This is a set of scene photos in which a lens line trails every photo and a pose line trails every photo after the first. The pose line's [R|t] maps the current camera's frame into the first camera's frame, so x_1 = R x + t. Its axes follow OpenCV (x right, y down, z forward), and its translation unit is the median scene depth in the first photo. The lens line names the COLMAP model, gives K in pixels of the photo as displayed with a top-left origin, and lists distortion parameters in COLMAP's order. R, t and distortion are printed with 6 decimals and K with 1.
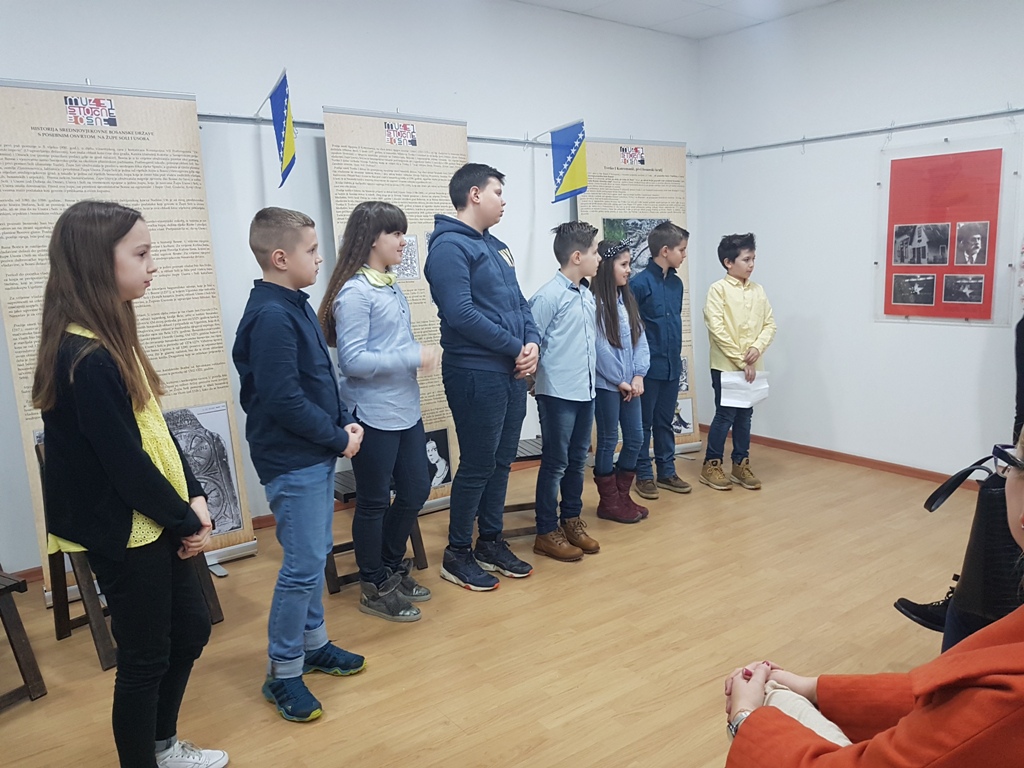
lens RADIAL K [[786.0, 0, 512.3], [0, 786.0, 383.0], [0, 0, 1]] dist [0.009100, -0.001236]
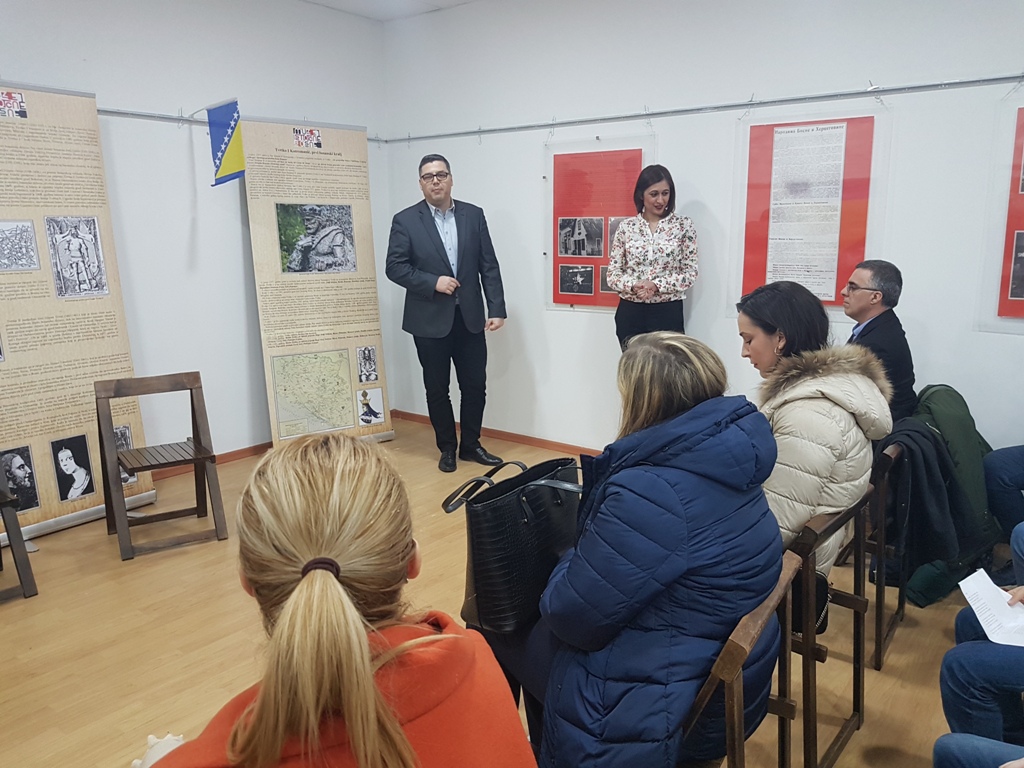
lens RADIAL K [[786.0, 0, 507.1], [0, 786.0, 383.6], [0, 0, 1]] dist [0.009100, -0.001236]
pose [[0.968876, -0.033022, 0.245336, 0.156254], [0.024548, 0.998994, 0.037522, -0.021281], [-0.246328, -0.030331, 0.968712, -0.000204]]
